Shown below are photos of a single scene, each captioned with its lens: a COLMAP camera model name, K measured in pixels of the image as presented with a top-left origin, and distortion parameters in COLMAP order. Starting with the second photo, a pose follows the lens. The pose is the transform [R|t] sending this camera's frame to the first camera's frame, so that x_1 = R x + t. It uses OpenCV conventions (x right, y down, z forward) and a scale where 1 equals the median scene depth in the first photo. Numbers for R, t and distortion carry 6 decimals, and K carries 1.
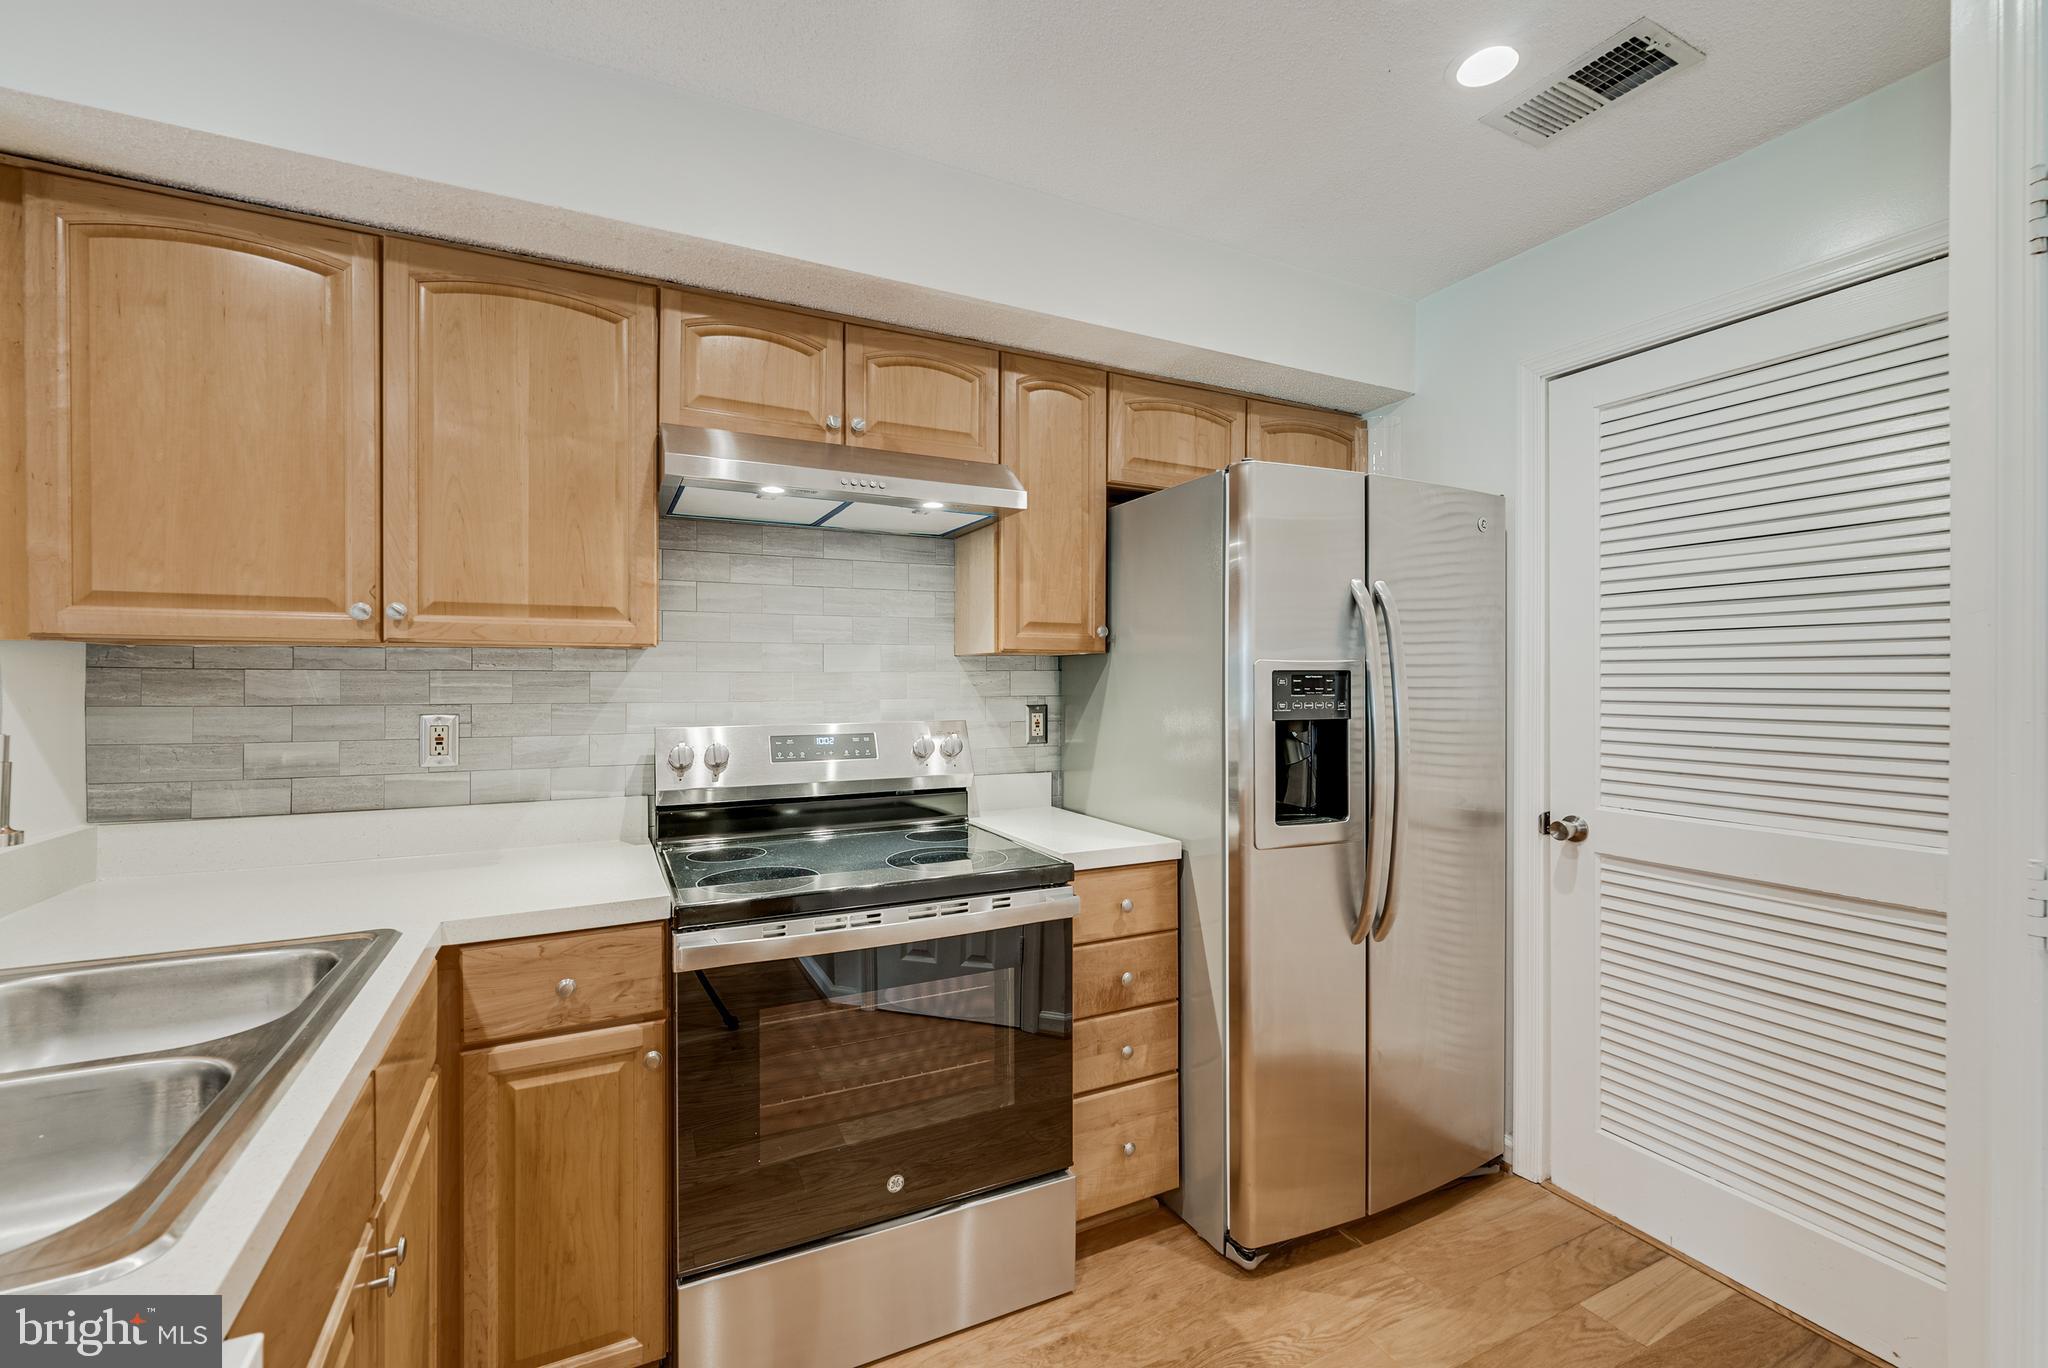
lens RADIAL K [[856.2, 0, 1022.5], [0, 856.2, 679.9], [0, 0, 1]] dist [0.000777, -0.000027]
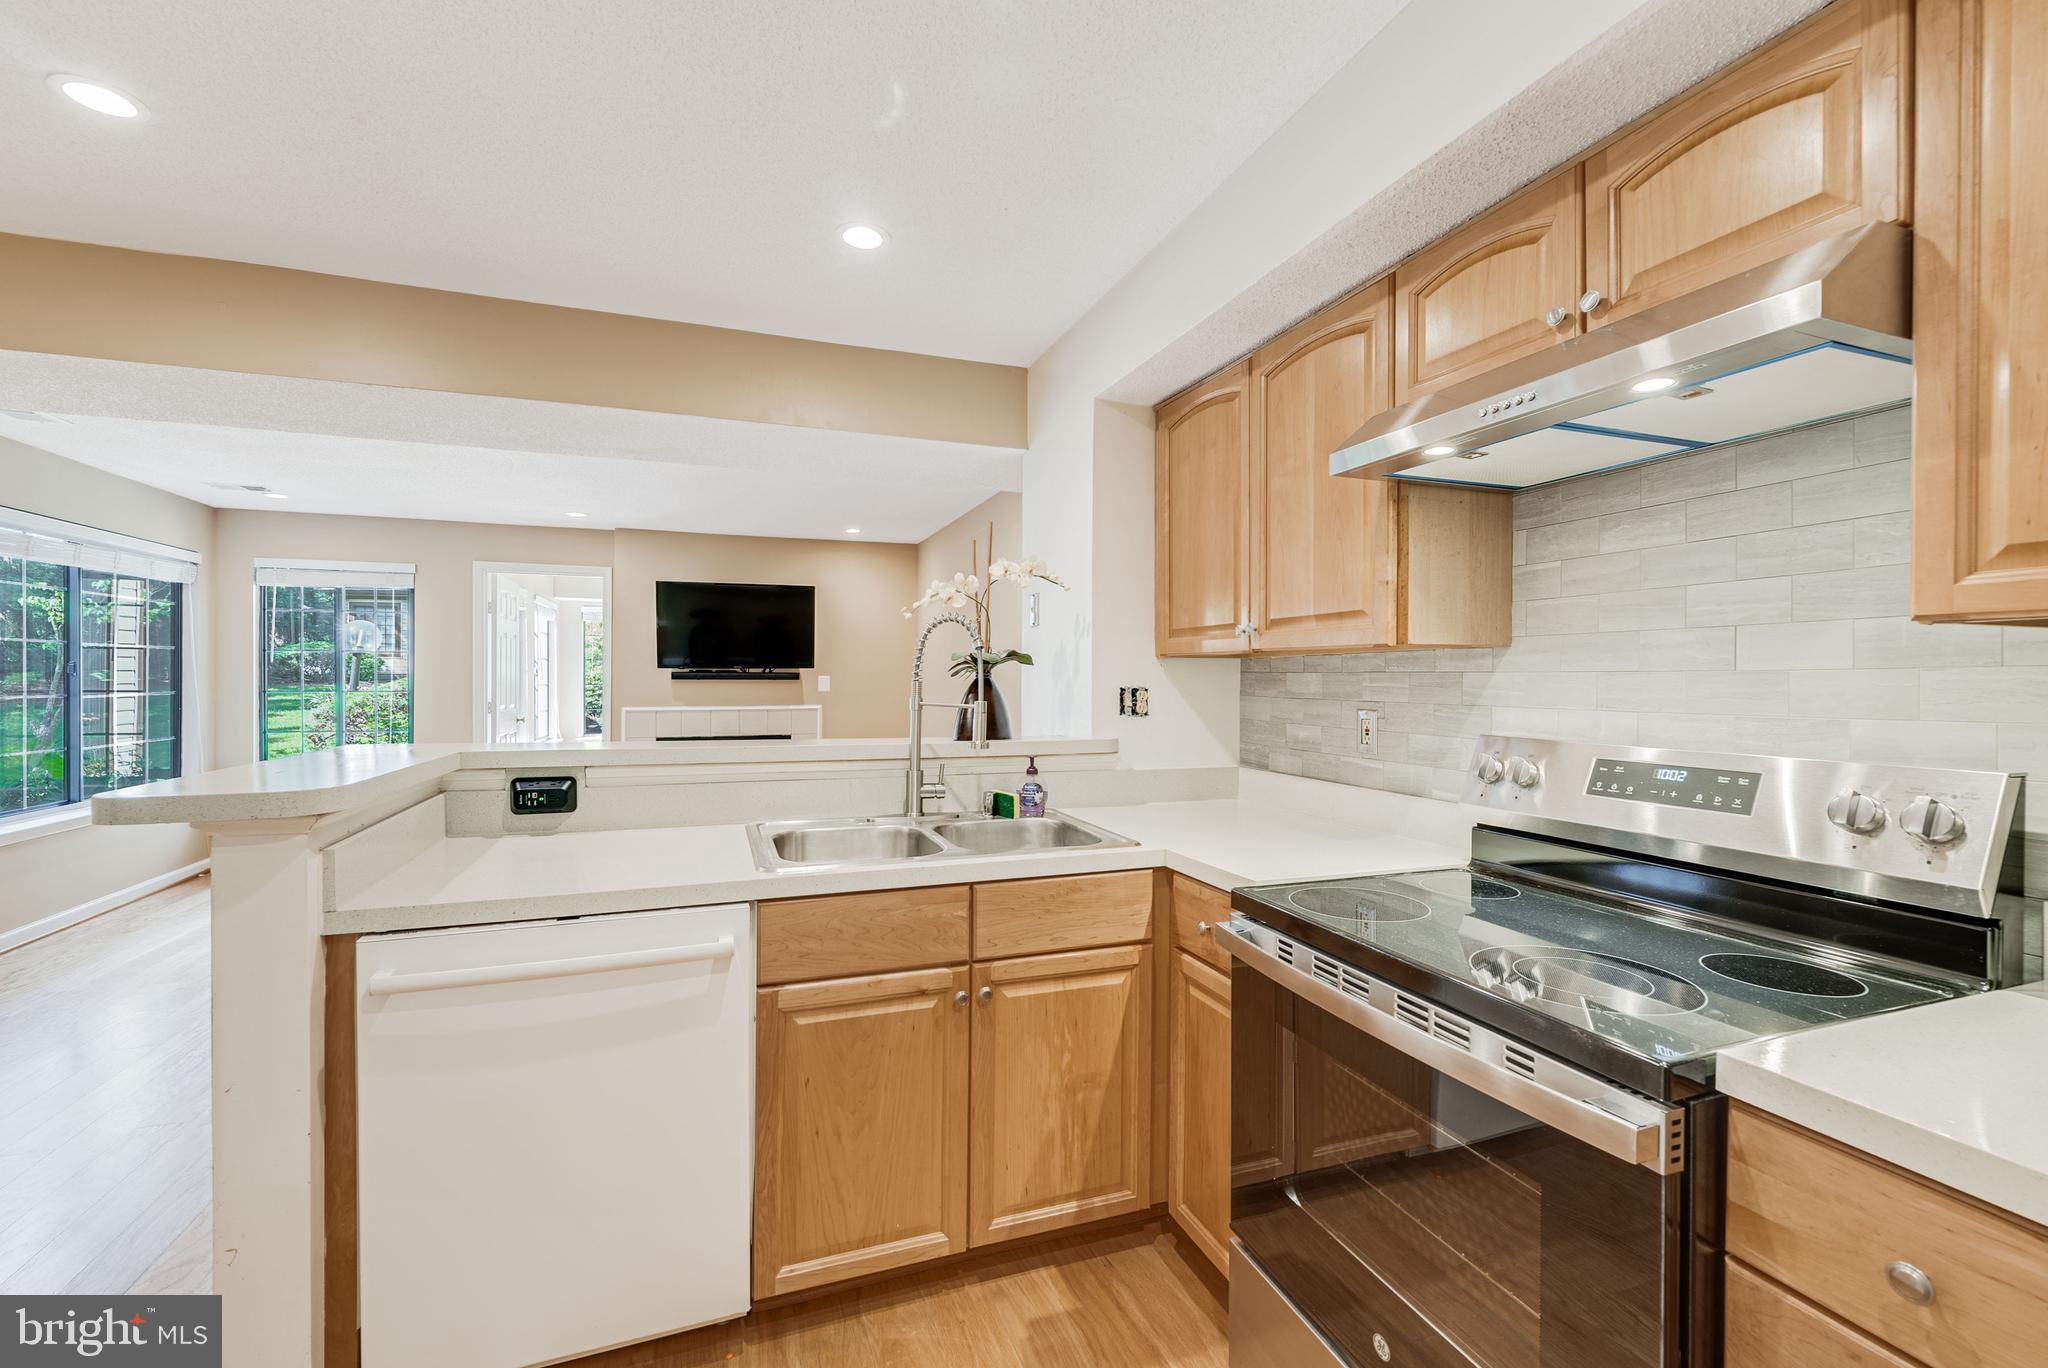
lens RADIAL K [[856.2, 0, 1025.5], [0, 856.2, 679.2], [0, 0, 1]] dist [0.000777, -0.000027]
pose [[-0.104444, -0.000701, -0.994531, 0.548212], [-0.008432, 0.999964, 0.000181, 0.002135], [0.994495, 0.008405, -0.104446, 0.664009]]
